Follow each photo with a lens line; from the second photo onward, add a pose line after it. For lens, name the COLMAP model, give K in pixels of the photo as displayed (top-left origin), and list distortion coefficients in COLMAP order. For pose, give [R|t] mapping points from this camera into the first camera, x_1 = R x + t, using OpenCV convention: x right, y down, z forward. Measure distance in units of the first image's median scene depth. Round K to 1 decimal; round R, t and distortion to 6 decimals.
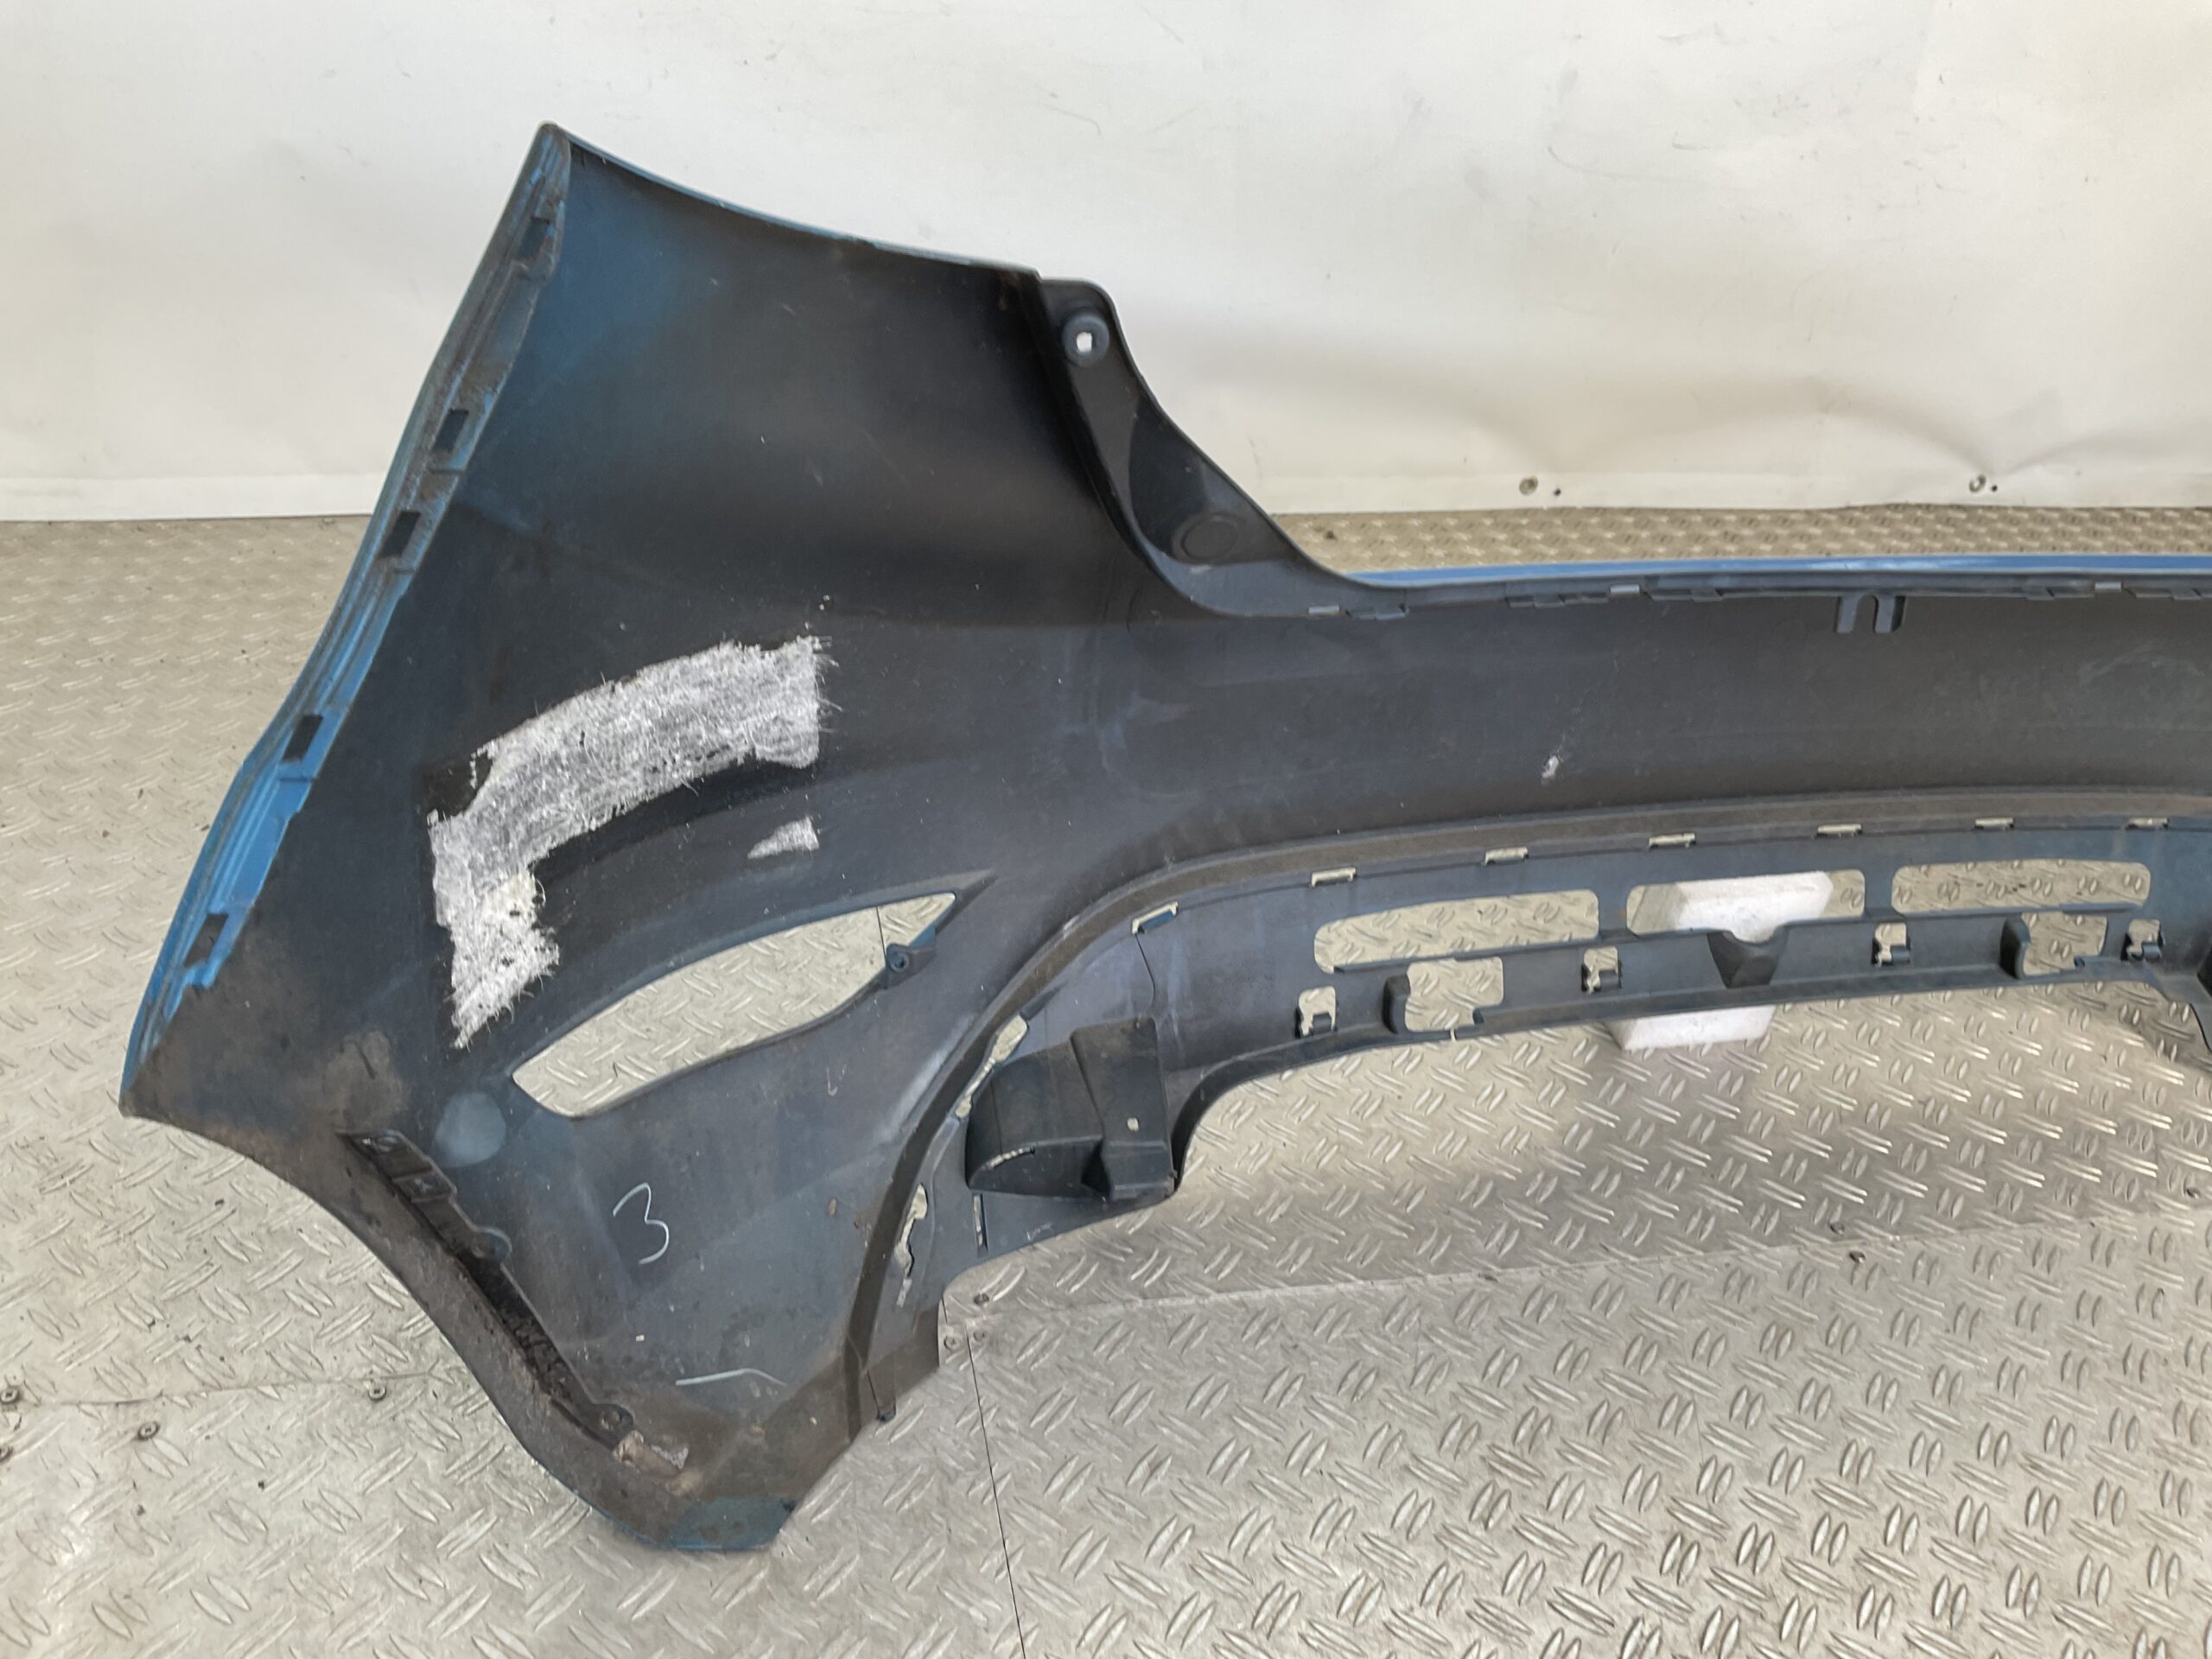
lens RADIAL K [[1820.6, 0, 1106.0], [0, 1820.6, 829.5], [0, 0, 1]] dist [0.152370, -0.323170]
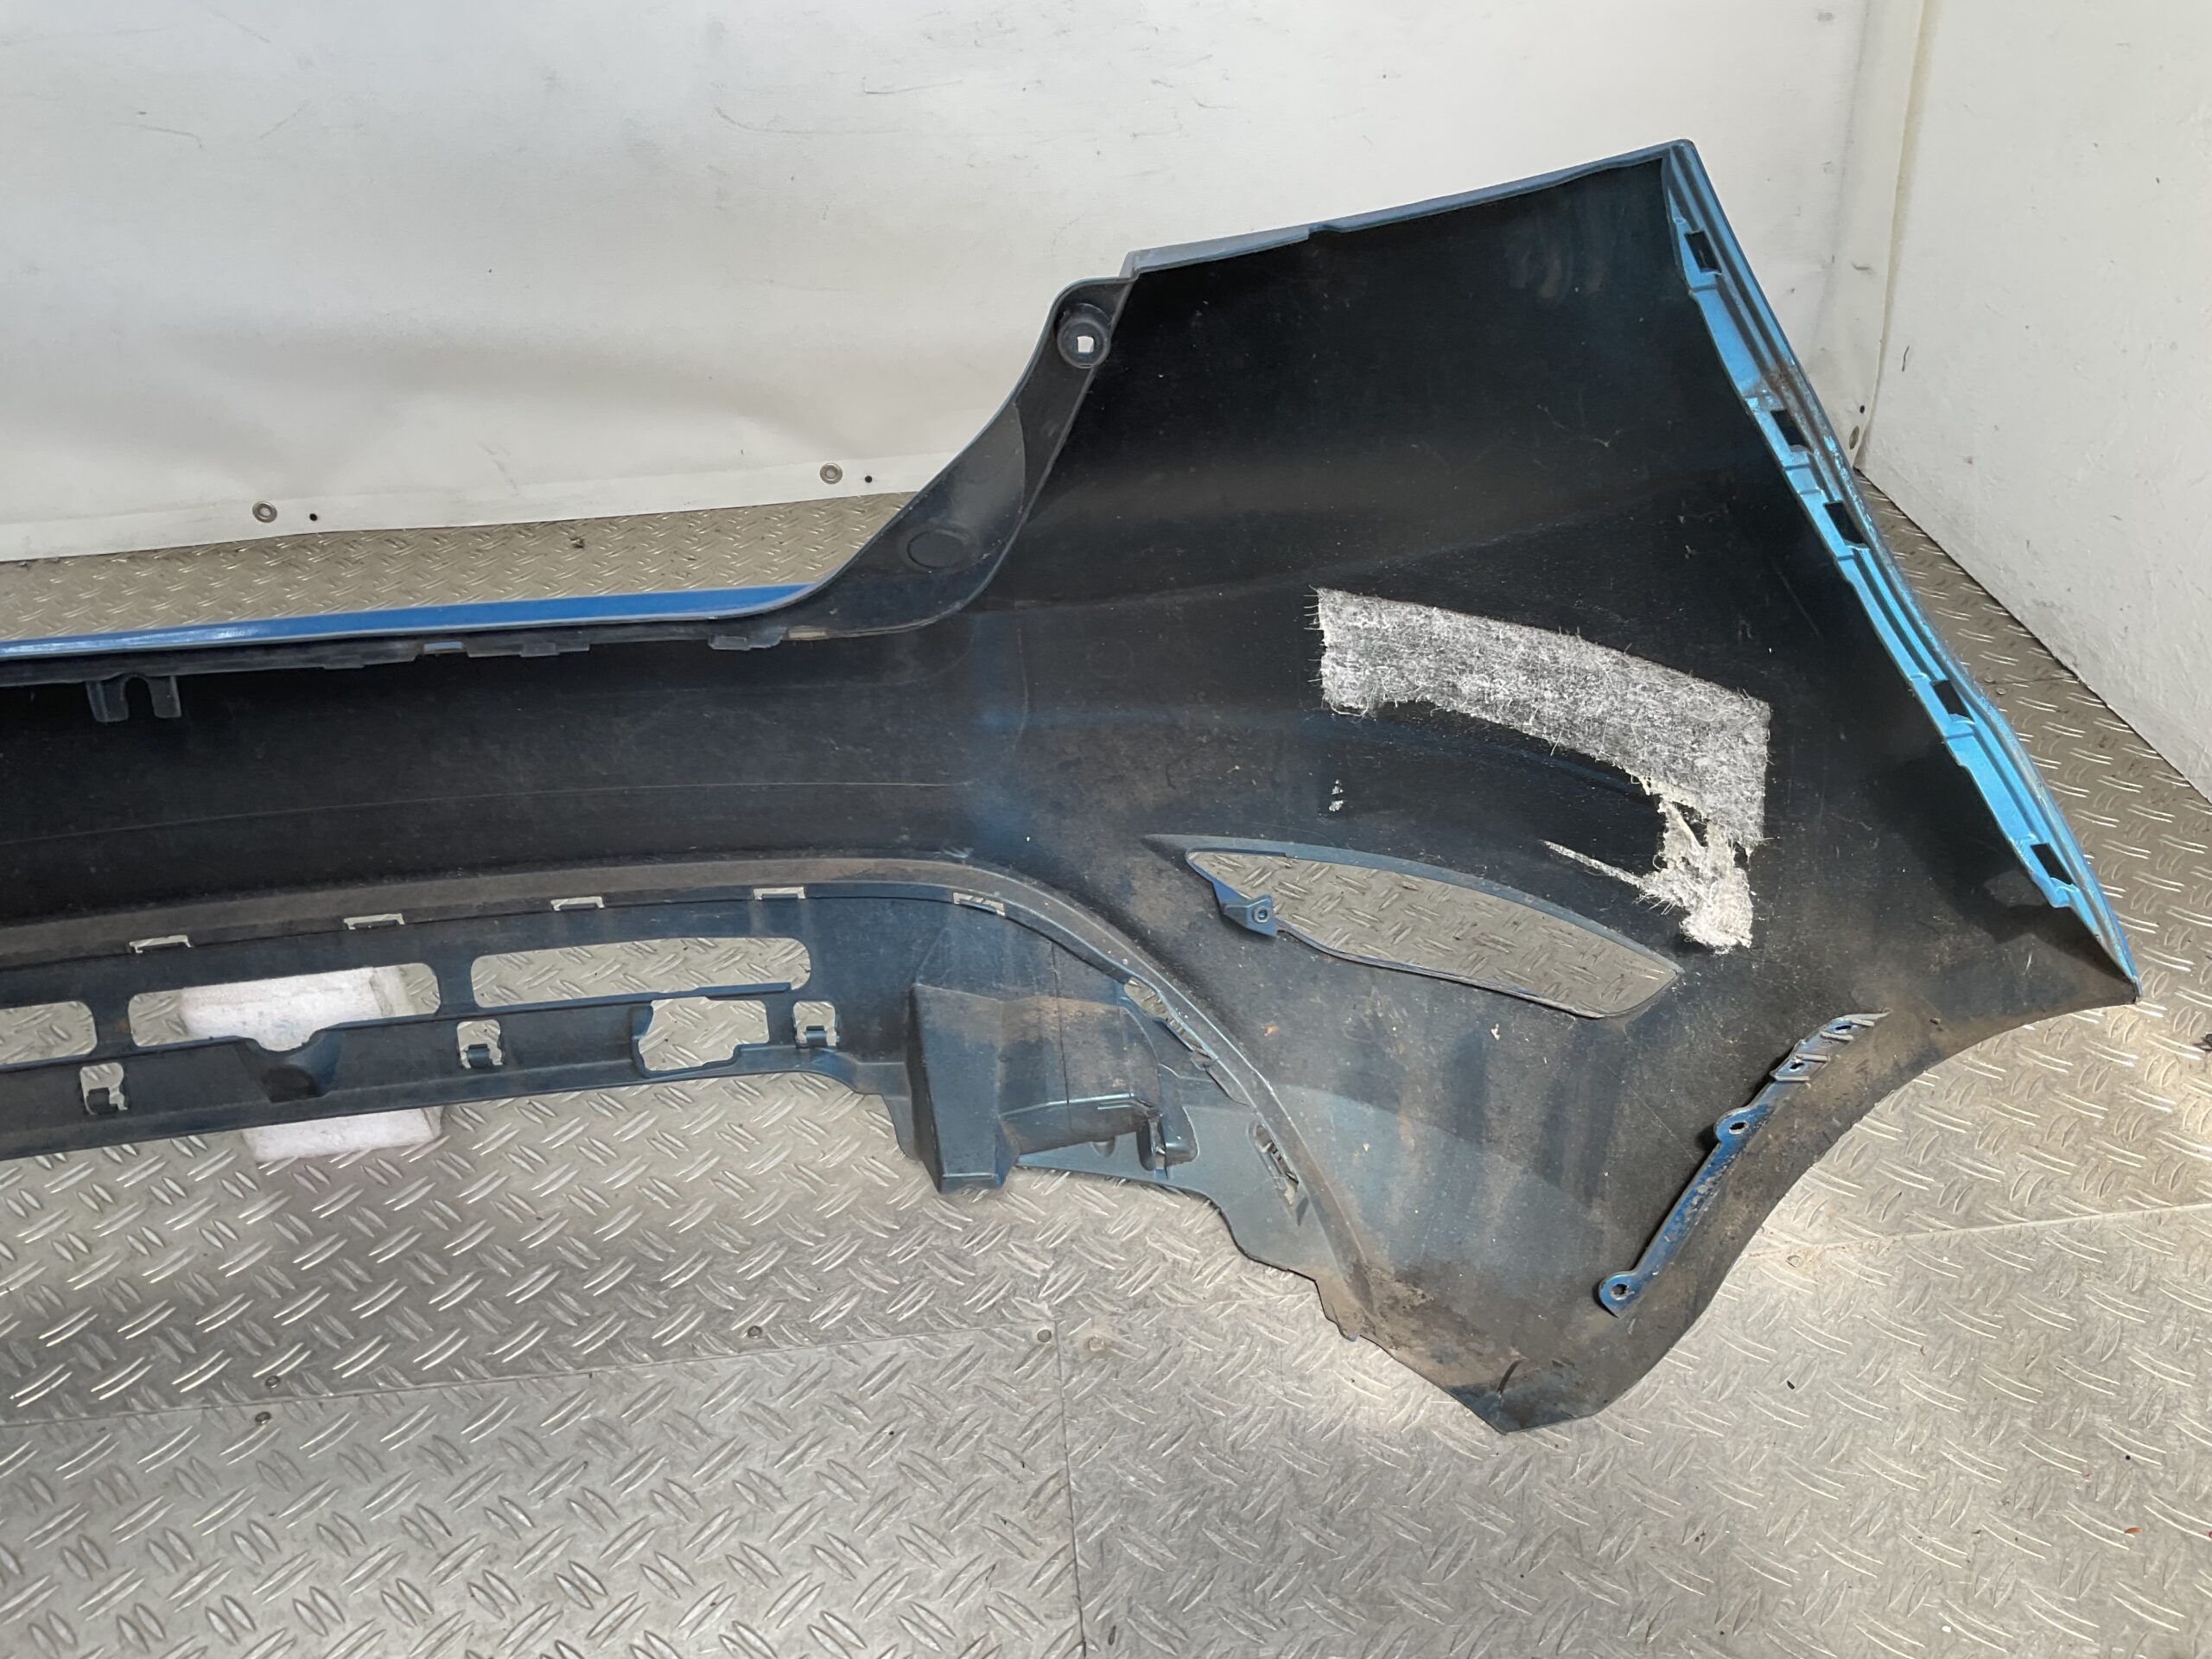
lens RADIAL K [[1820.6, 0, 1106.0], [0, 1820.6, 829.5], [0, 0, 1]] dist [0.152370, -0.323170]
pose [[0.987400, -0.039862, -0.153141, 0.844868], [0.044996, 0.998531, 0.030200, -0.051949], [0.151712, -0.036710, 0.987743, 0.179497]]
